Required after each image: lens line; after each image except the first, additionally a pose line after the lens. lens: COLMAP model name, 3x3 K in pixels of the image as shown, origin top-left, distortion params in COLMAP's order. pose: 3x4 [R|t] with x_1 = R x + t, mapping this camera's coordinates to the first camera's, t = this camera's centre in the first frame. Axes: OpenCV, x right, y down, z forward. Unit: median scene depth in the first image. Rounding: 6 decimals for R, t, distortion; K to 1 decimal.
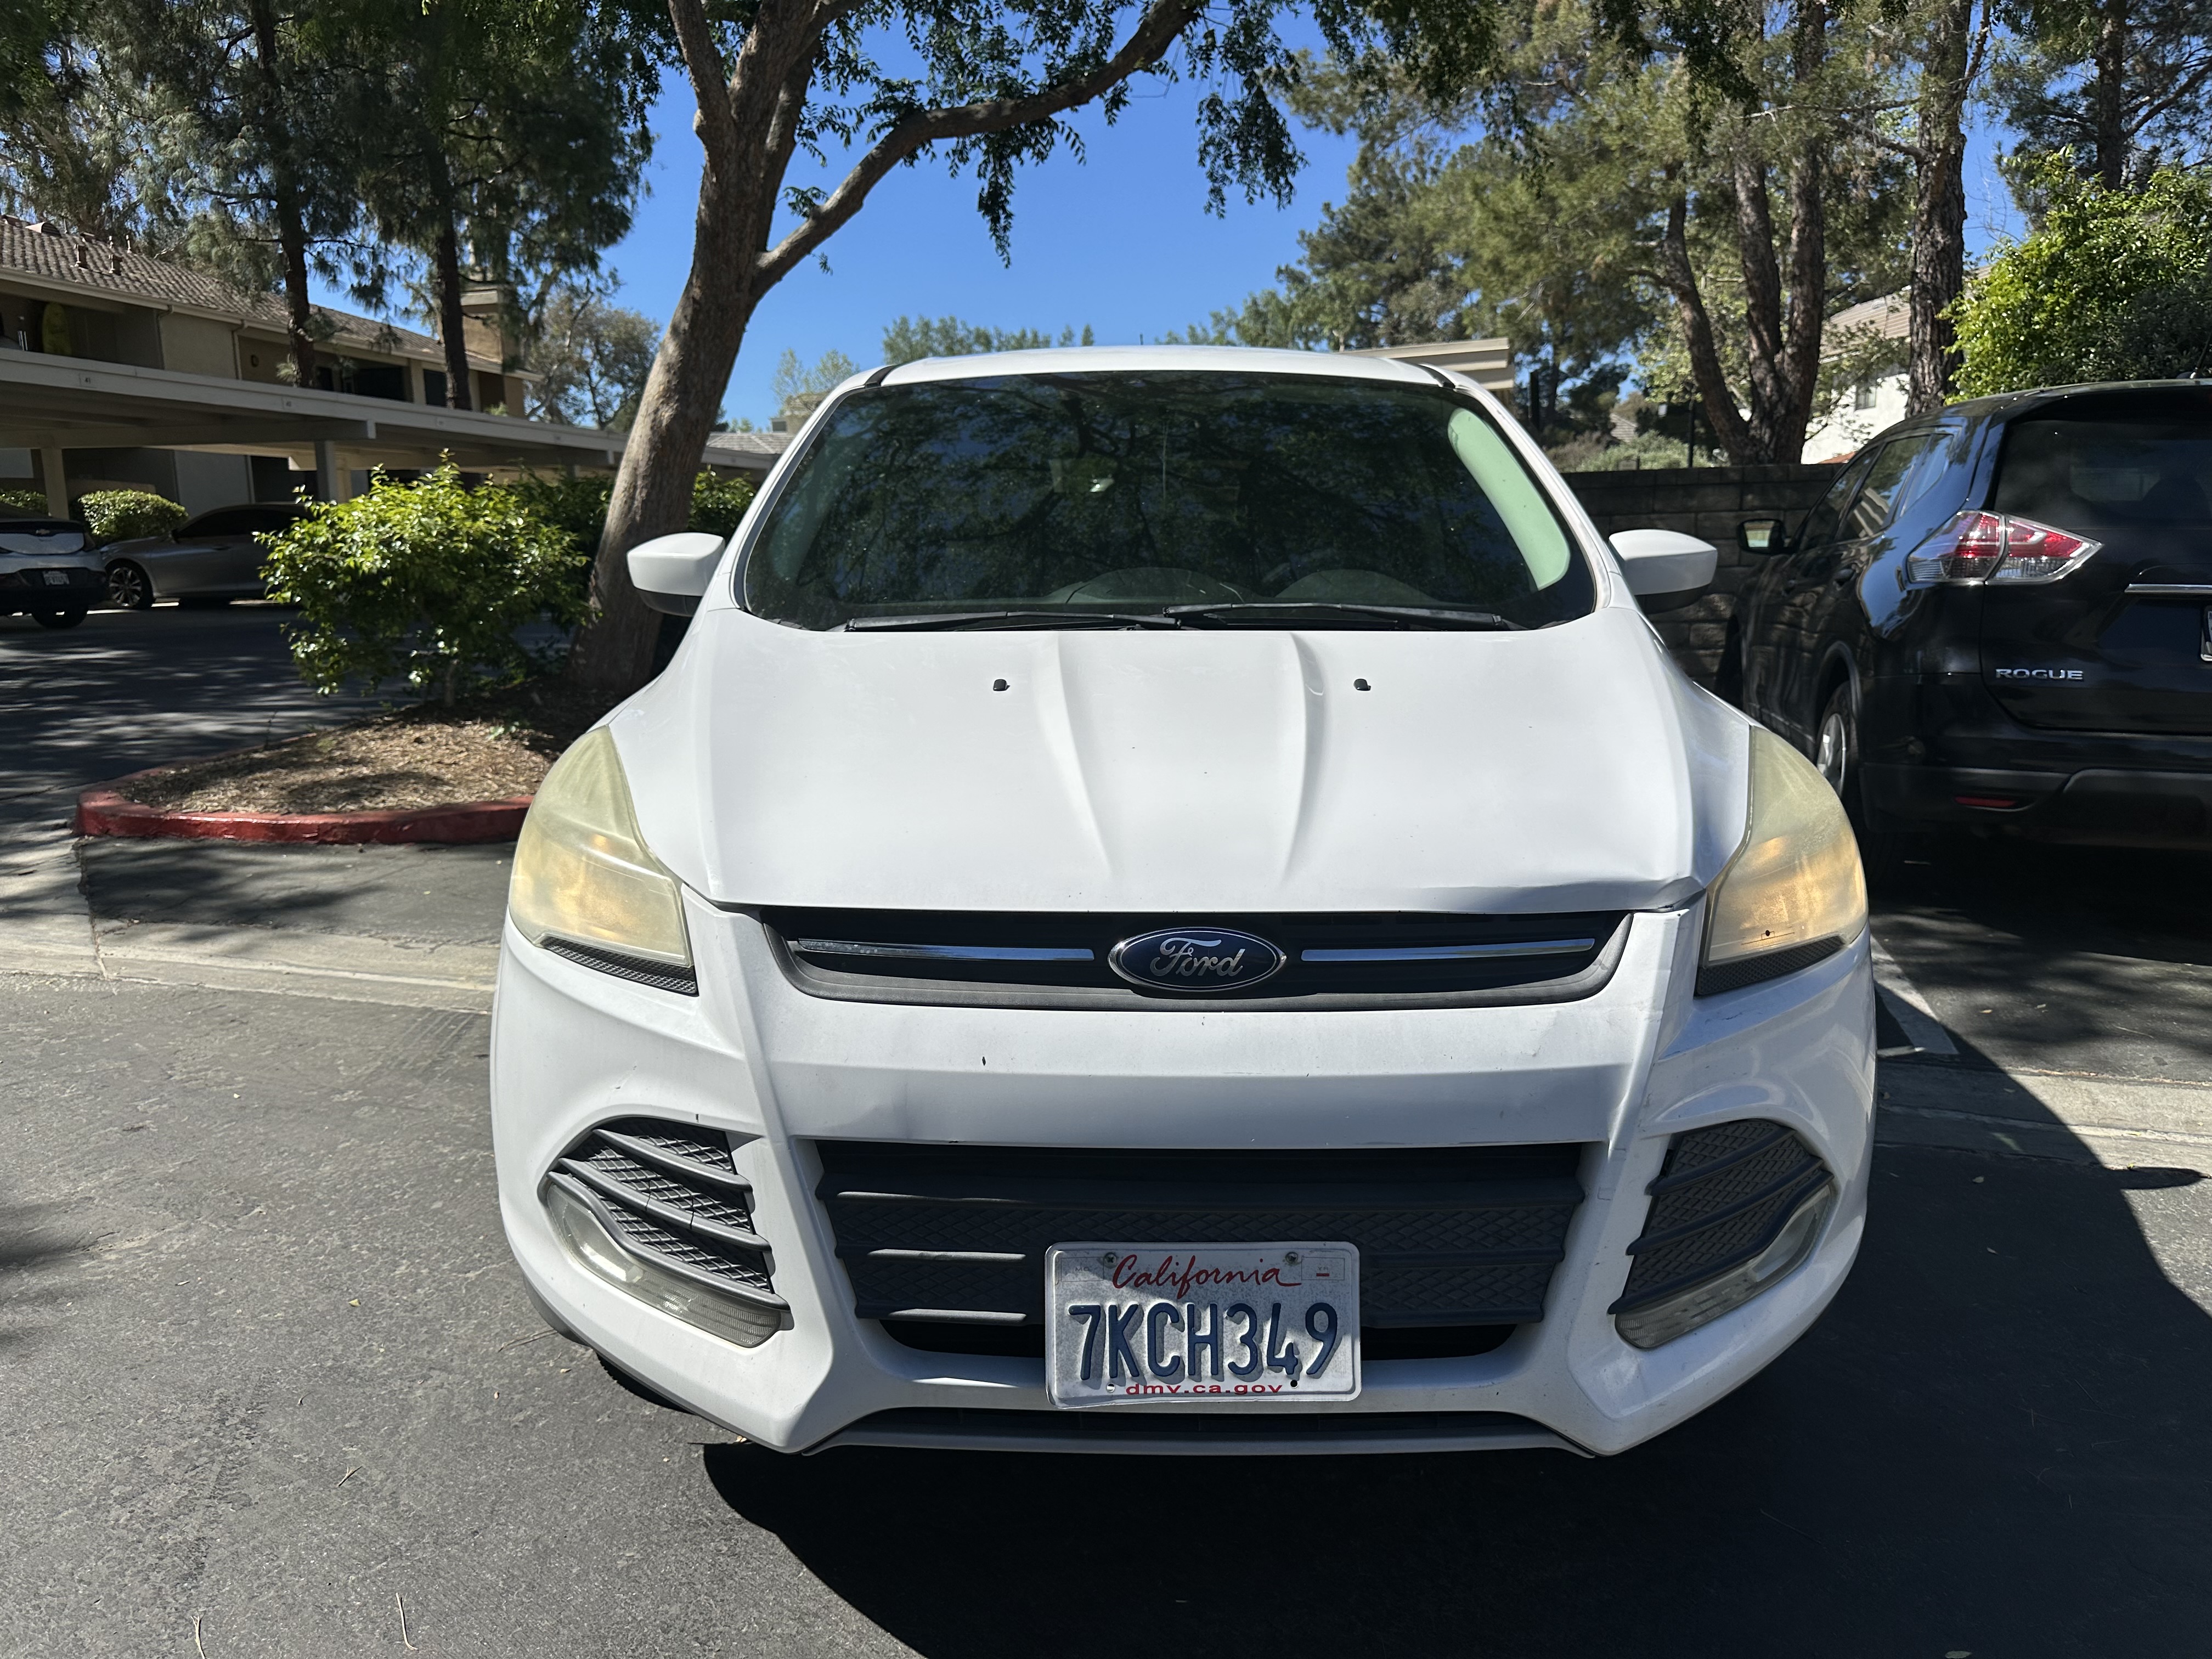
lens RADIAL K [[1587.8, 0, 1095.1], [0, 1587.8, 867.1], [0, 0, 1]] dist [0.019627, -0.017460]
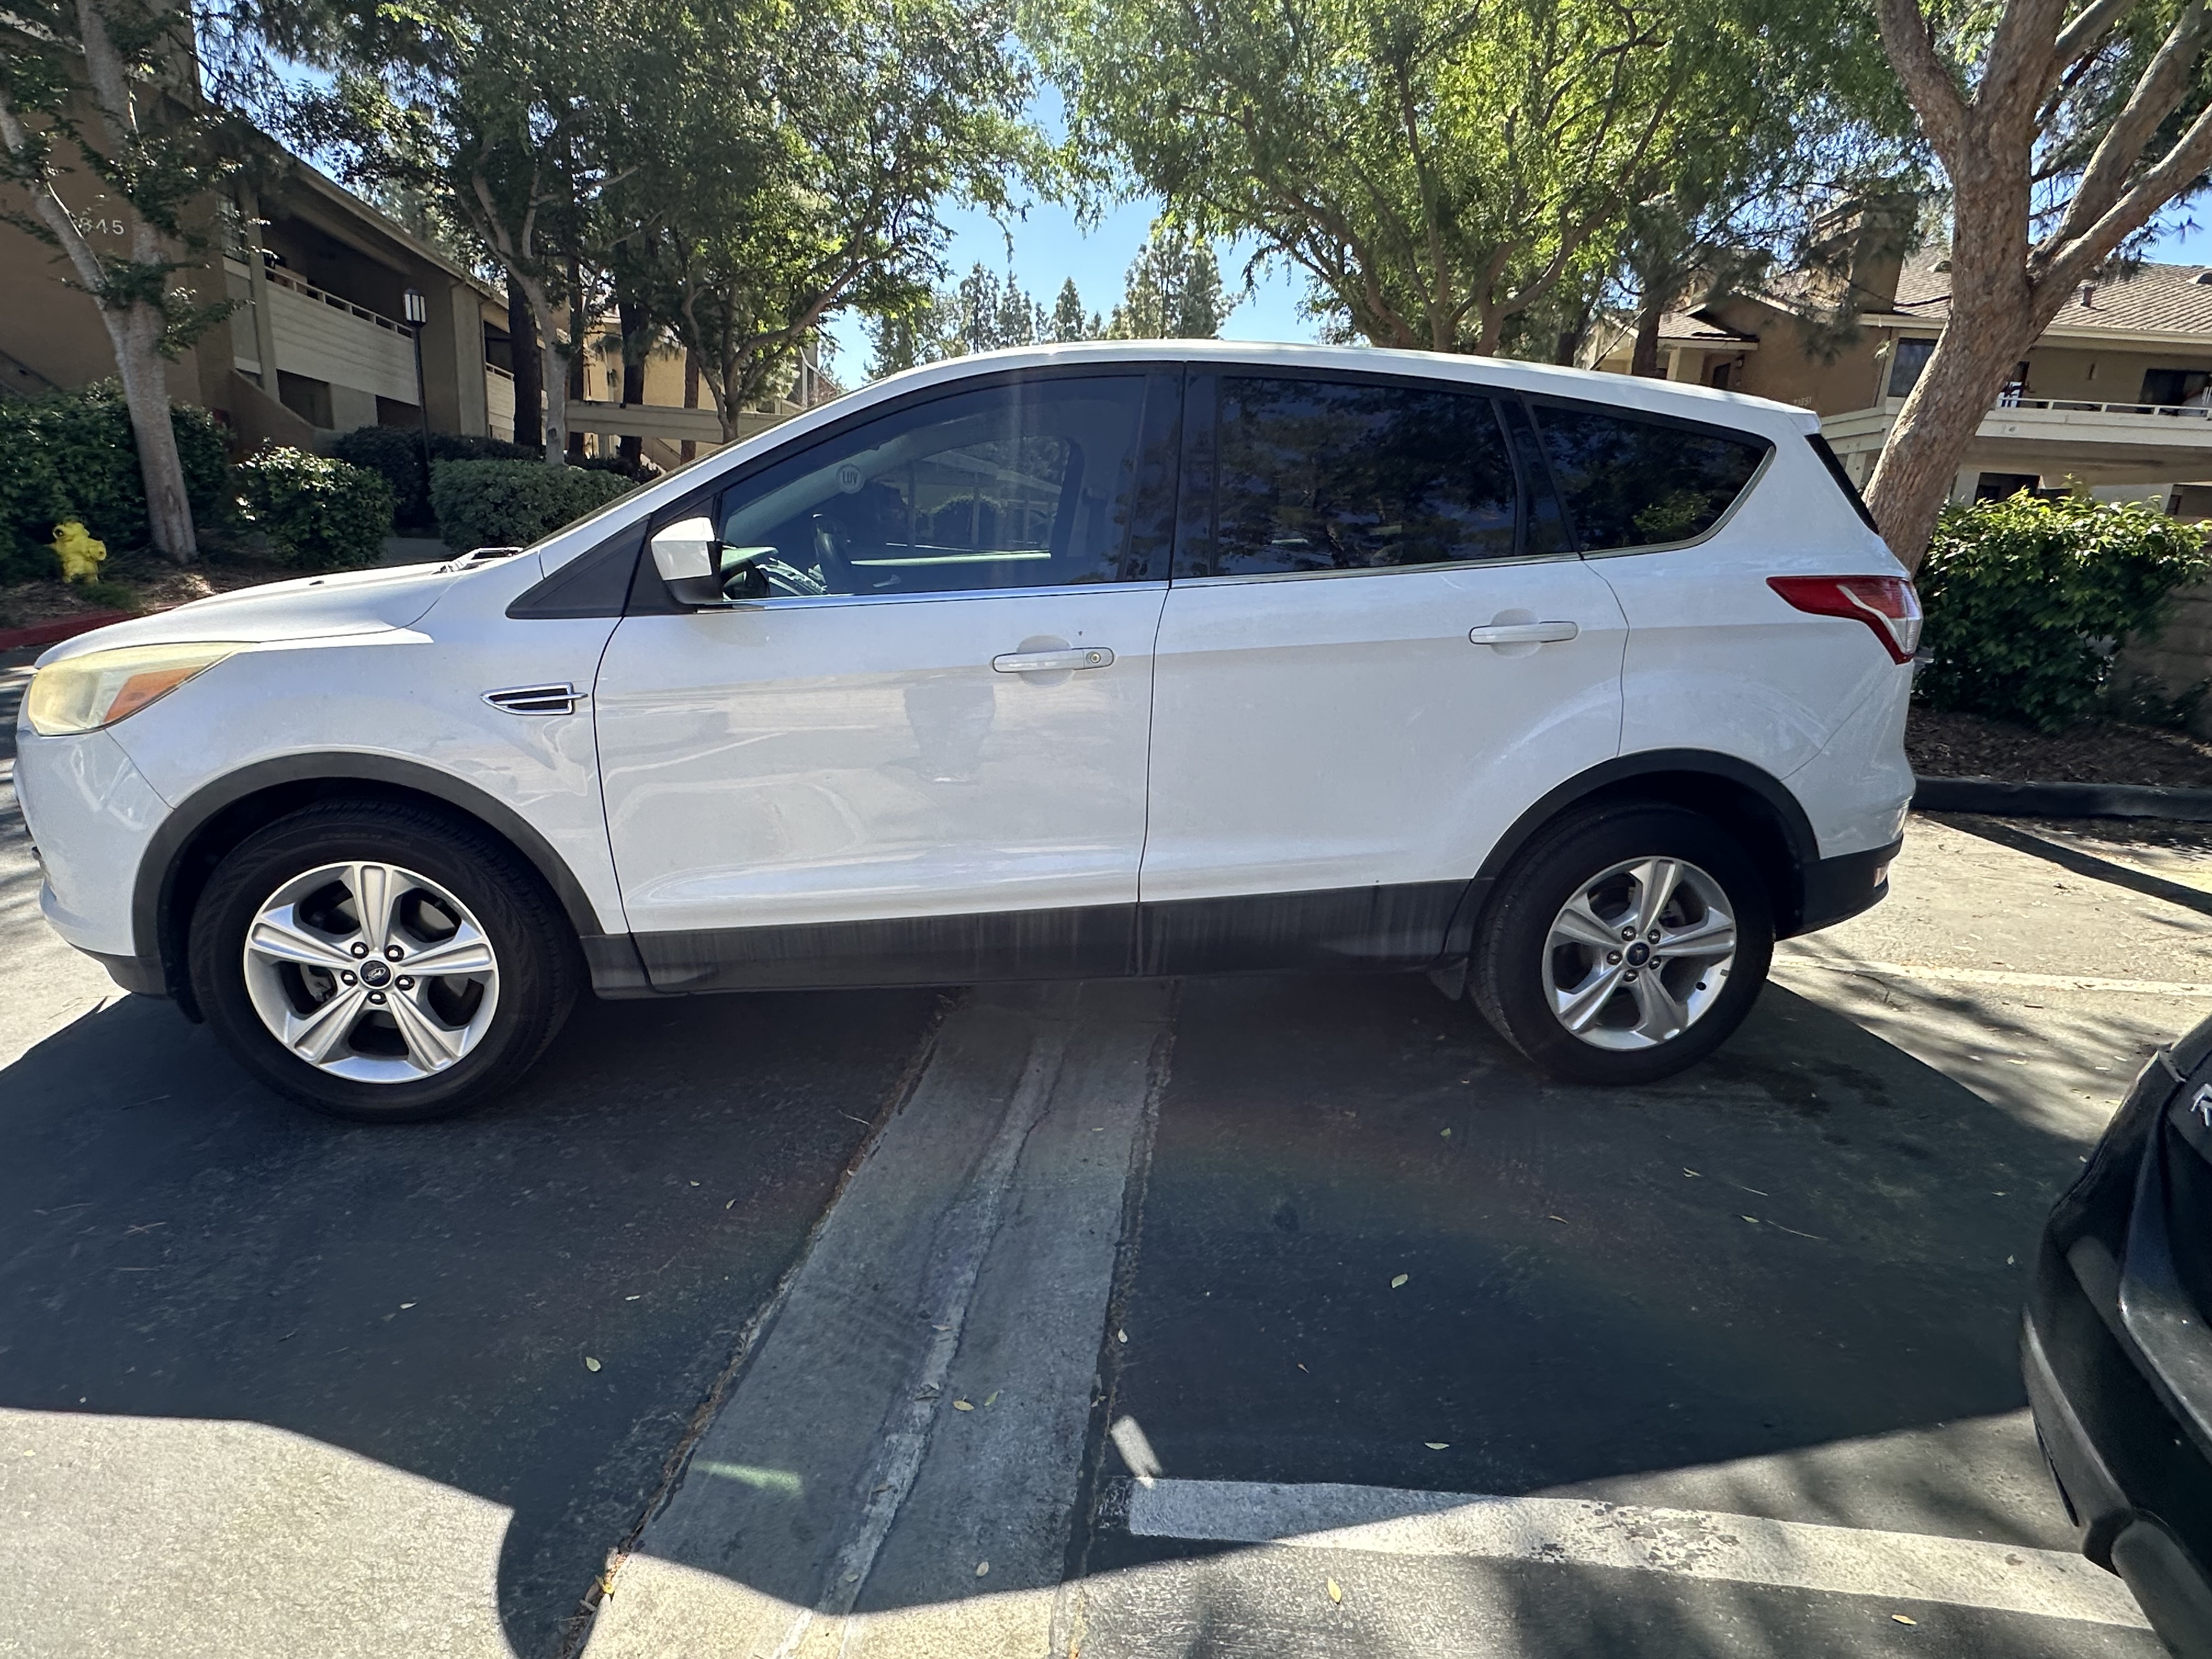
lens RADIAL K [[1174.1, 0, 1104.4], [0, 1174.1, 861.0], [0, 0, 1]] dist [-0.005632, 0.002342]
pose [[0.111640, 0.286153, -0.951658, 0.417617], [-0.245632, 0.935875, 0.252592, -0.095434], [0.962913, 0.205558, 0.174770, 0.428576]]
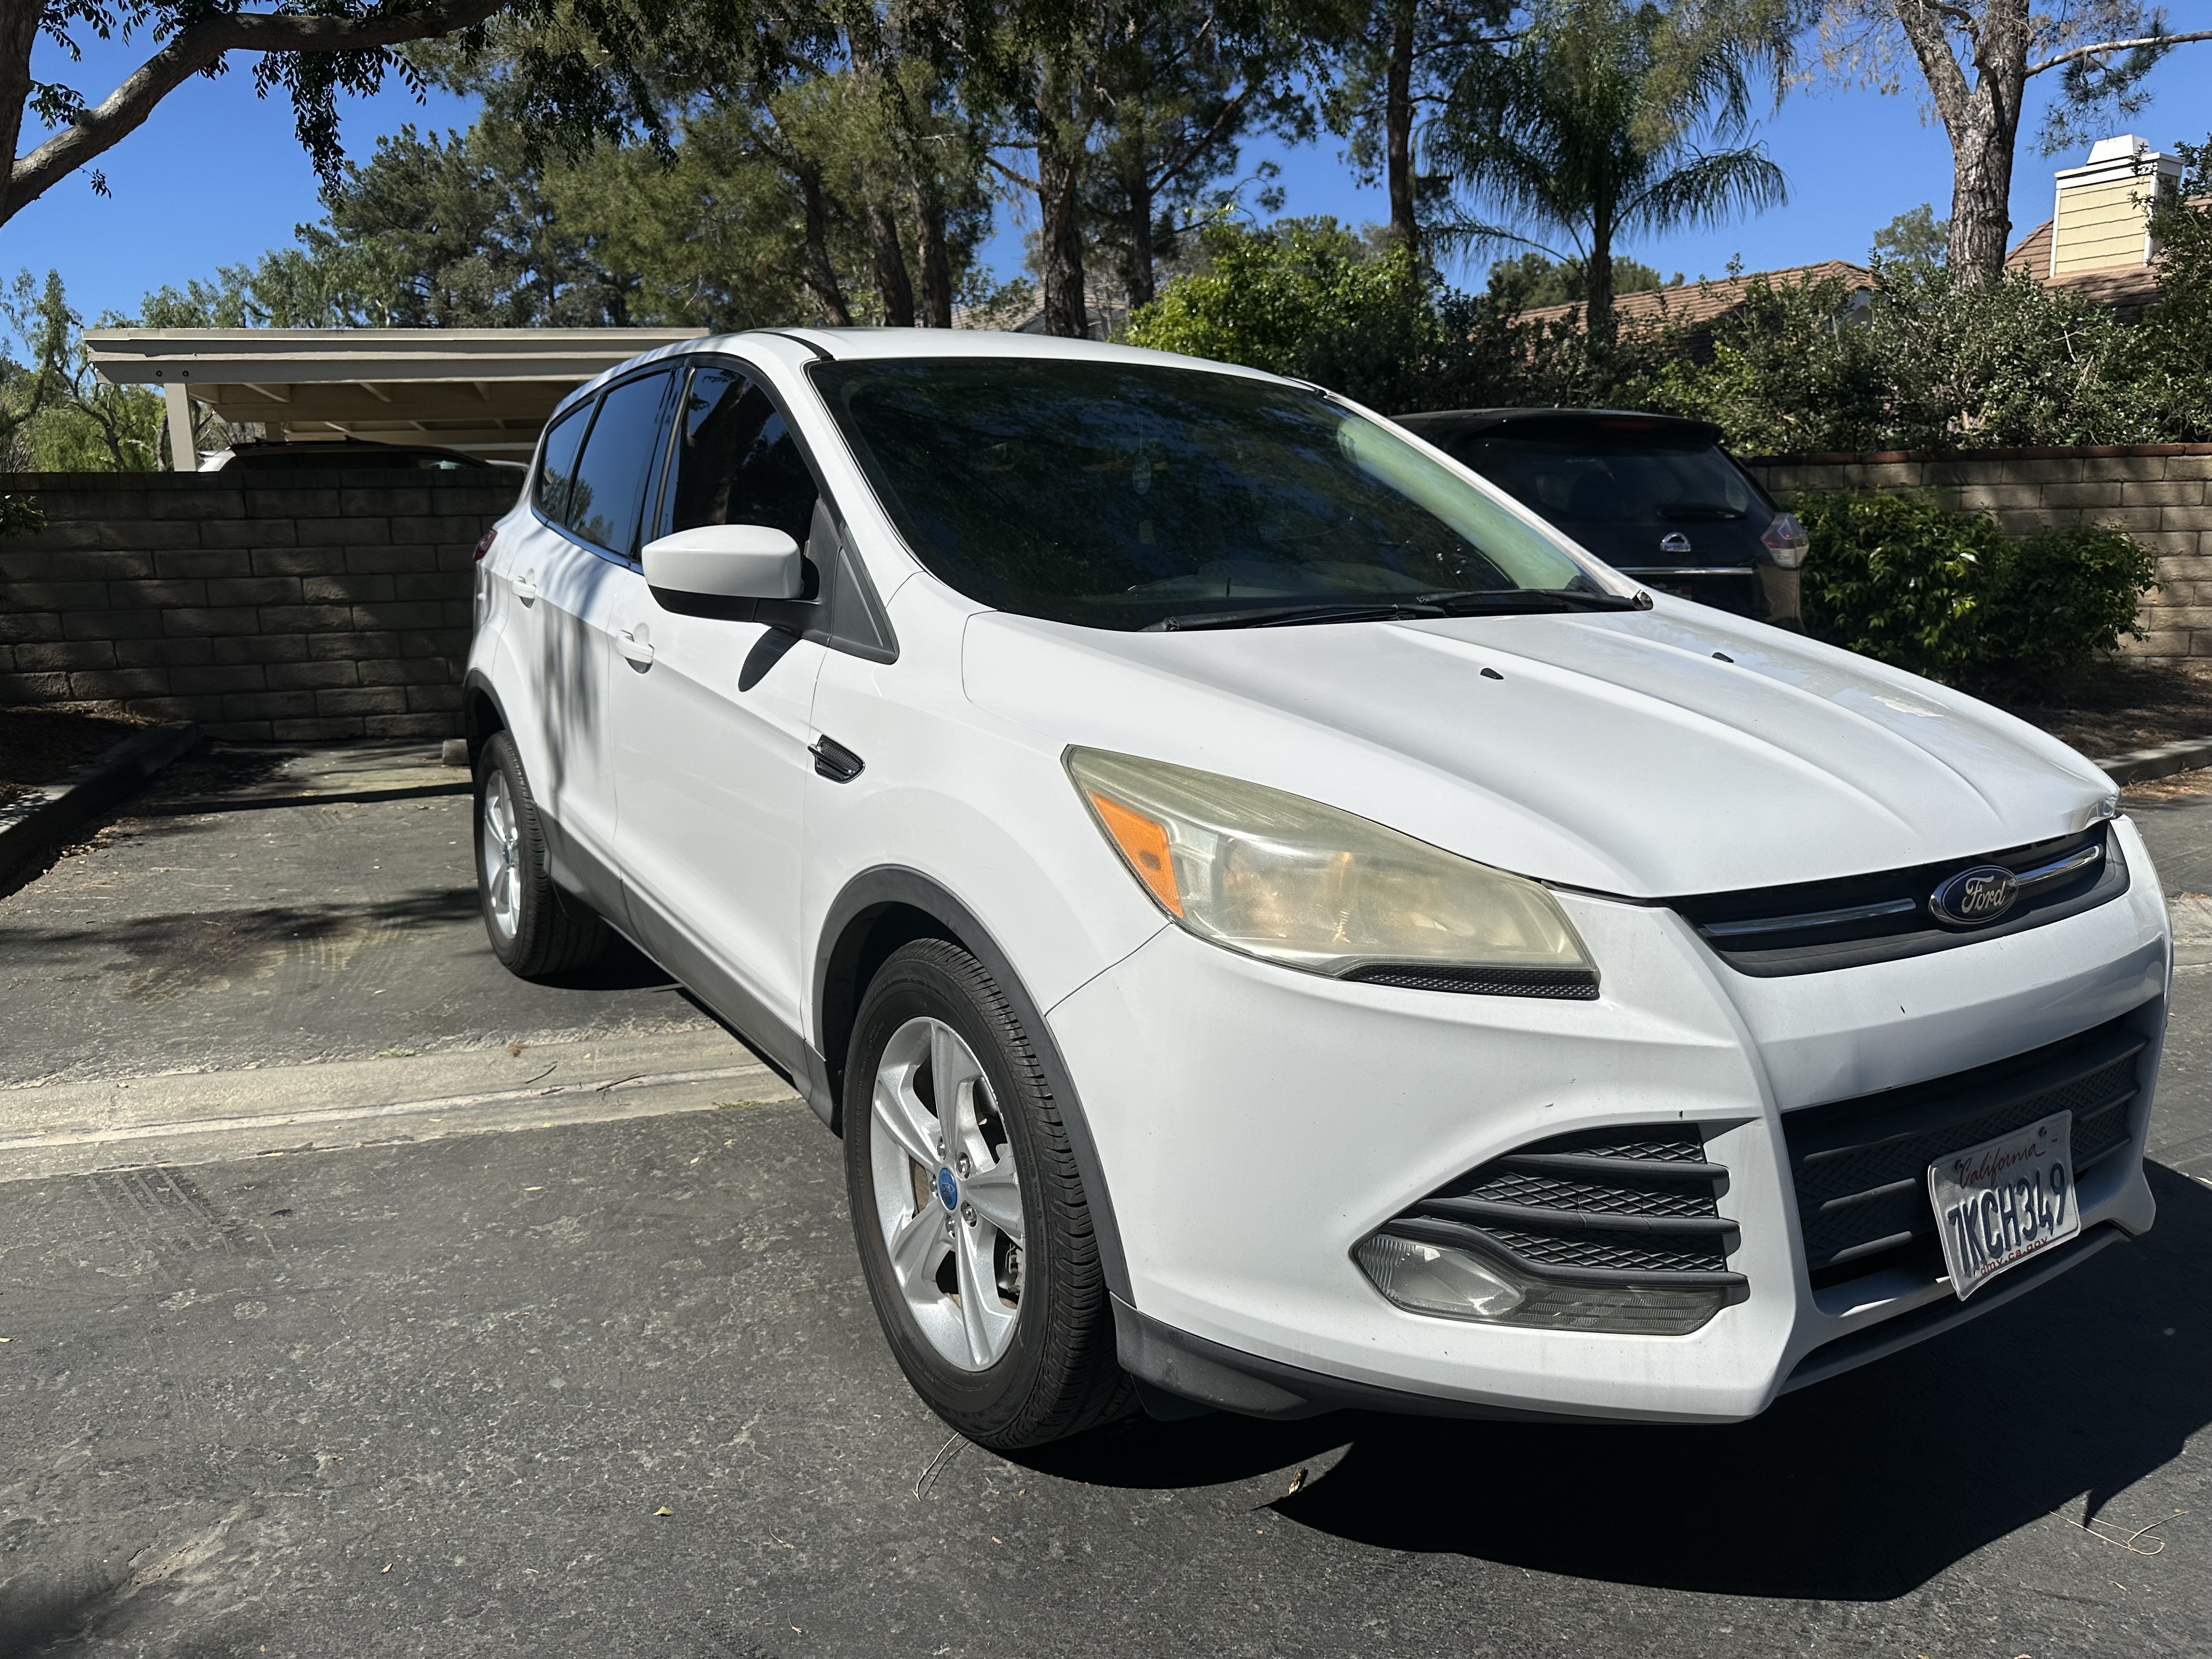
lens RADIAL K [[1587.8, 0, 1095.1], [0, 1587.8, 867.1], [0, 0, 1]] dist [0.019627, -0.017460]
pose [[0.840799, -0.110555, 0.529938, -0.208597], [0.107503, 0.993527, 0.036703, -0.014443], [-0.530565, 0.026110, 0.847242, 0.066094]]
